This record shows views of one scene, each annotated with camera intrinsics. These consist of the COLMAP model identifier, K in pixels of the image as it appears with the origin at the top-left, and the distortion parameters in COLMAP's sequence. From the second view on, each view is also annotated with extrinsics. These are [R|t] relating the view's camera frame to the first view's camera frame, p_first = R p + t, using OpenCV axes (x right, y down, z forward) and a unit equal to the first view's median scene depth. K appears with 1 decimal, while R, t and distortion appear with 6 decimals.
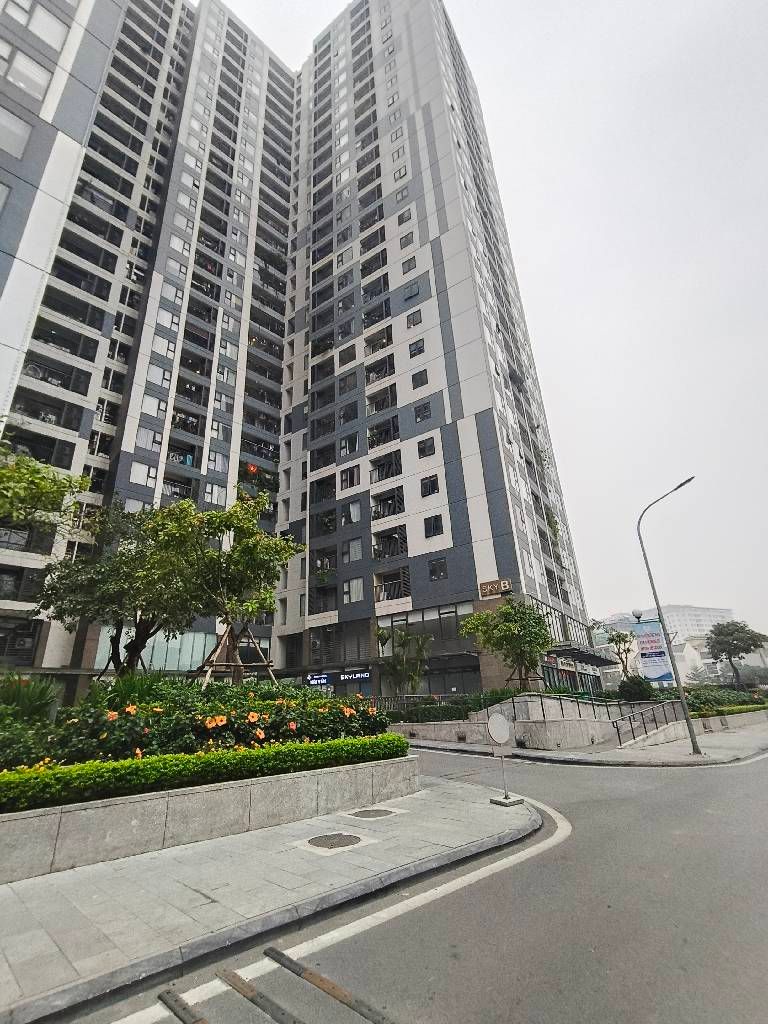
lens RADIAL K [[478.7, 0, 379.5], [0, 478.7, 513.0], [0, 0, 1]] dist [0.001308, 0.000151]
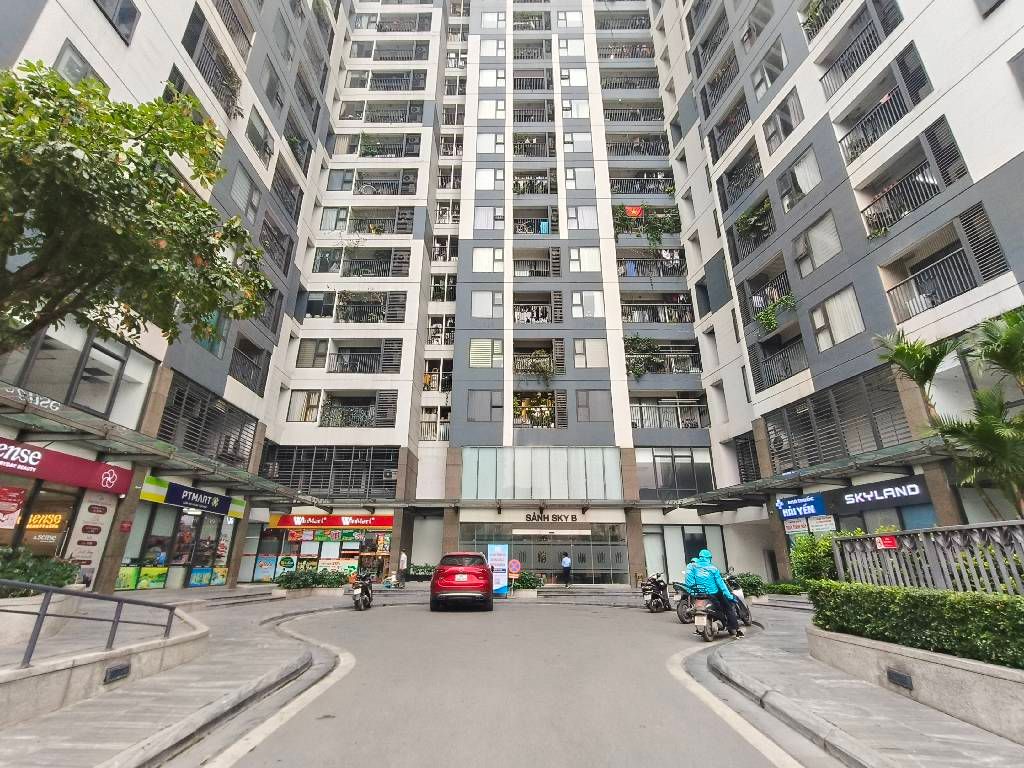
lens RADIAL K [[478.7, 0, 510.8], [0, 478.7, 387.2], [0, 0, 1]] dist [0.001308, 0.000151]
pose [[0.715637, -0.201725, -0.668708, 0.016827], [0.234779, 0.971154, -0.041706, 0.161799], [0.657831, -0.127152, 0.742354, 0.408241]]
